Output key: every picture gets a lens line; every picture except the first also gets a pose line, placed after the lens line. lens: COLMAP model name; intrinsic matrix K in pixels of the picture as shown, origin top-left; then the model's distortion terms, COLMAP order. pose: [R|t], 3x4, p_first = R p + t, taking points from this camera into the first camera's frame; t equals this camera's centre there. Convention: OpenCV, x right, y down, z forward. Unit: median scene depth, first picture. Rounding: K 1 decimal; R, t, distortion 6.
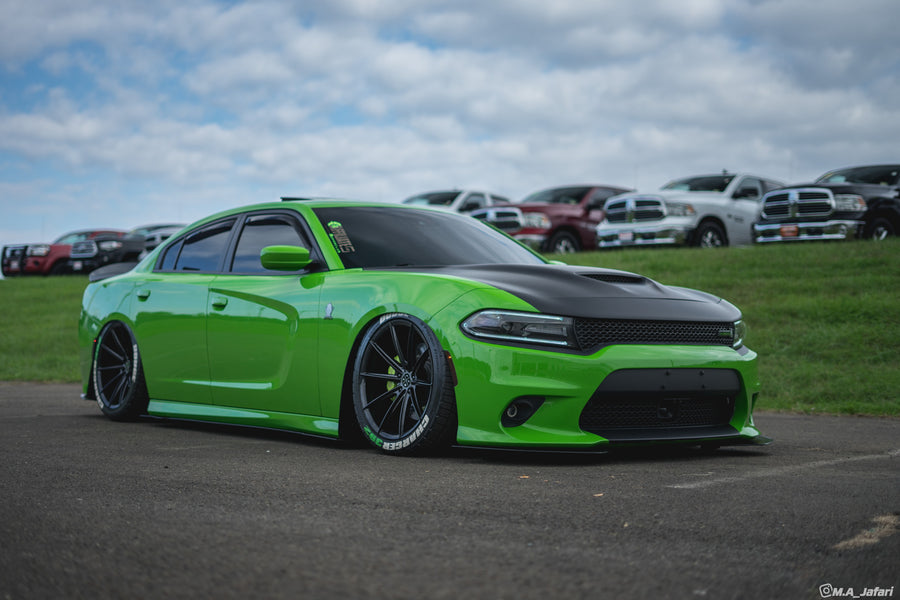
lens RADIAL K [[1248.0, 0, 450.0], [0, 1248.0, 300.0], [0, 0, 1]] dist [-0.002291, -0.023737]
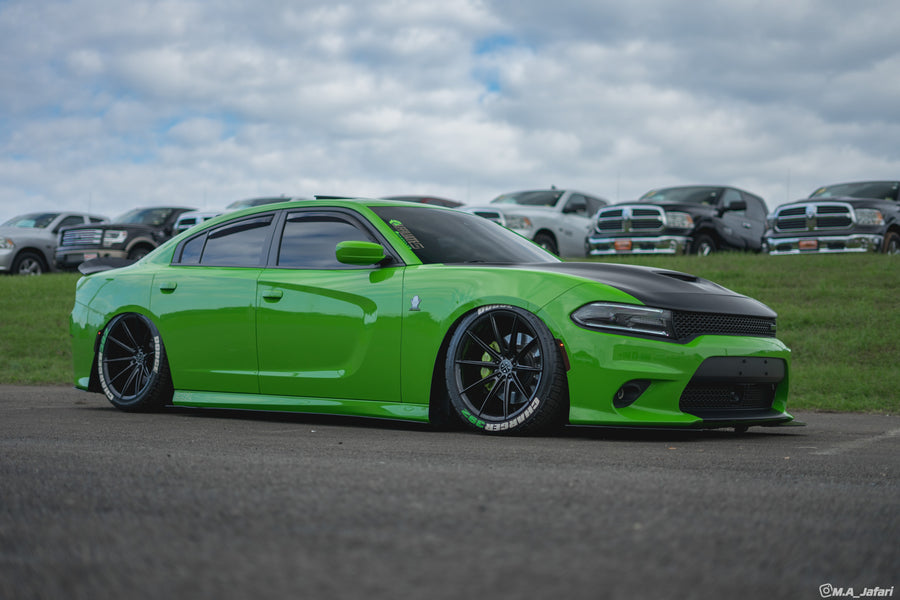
lens RADIAL K [[1248.0, 0, 450.0], [0, 1248.0, 300.0], [0, 0, 1]] dist [-0.002291, -0.023737]
pose [[0.980874, 0.016315, 0.193958, -0.238007], [-0.014579, 0.999840, -0.010375, 0.014698], [-0.194096, 0.007349, 0.980955, -0.046042]]
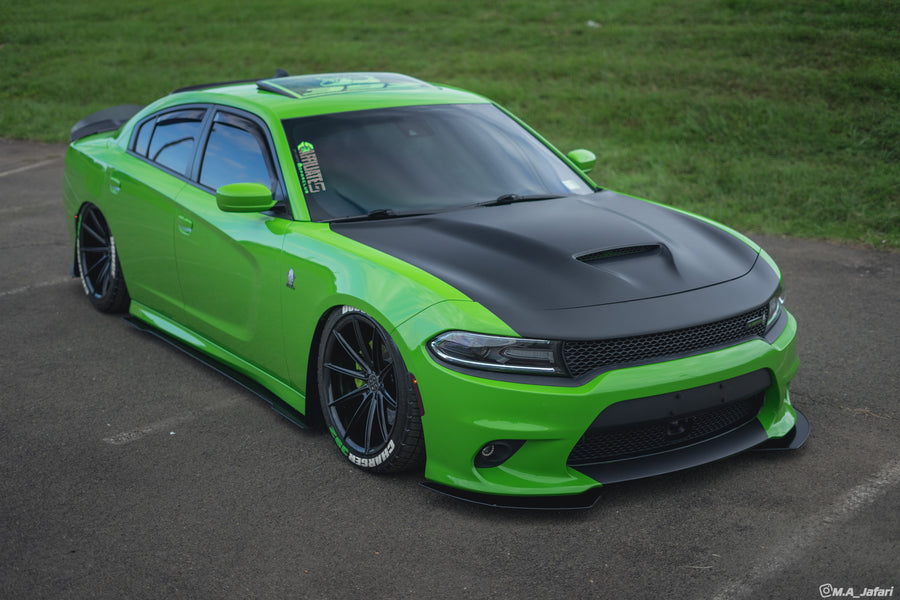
lens RADIAL K [[1229.2, 0, 474.7], [0, 1229.2, 248.6], [0, 0, 1]] dist [-0.006946, -0.013513]
pose [[0.998176, -0.002950, -0.060305, 0.068880], [0.017623, 0.969545, 0.244278, -0.185603], [0.057748, -0.244895, 0.967828, 0.171281]]
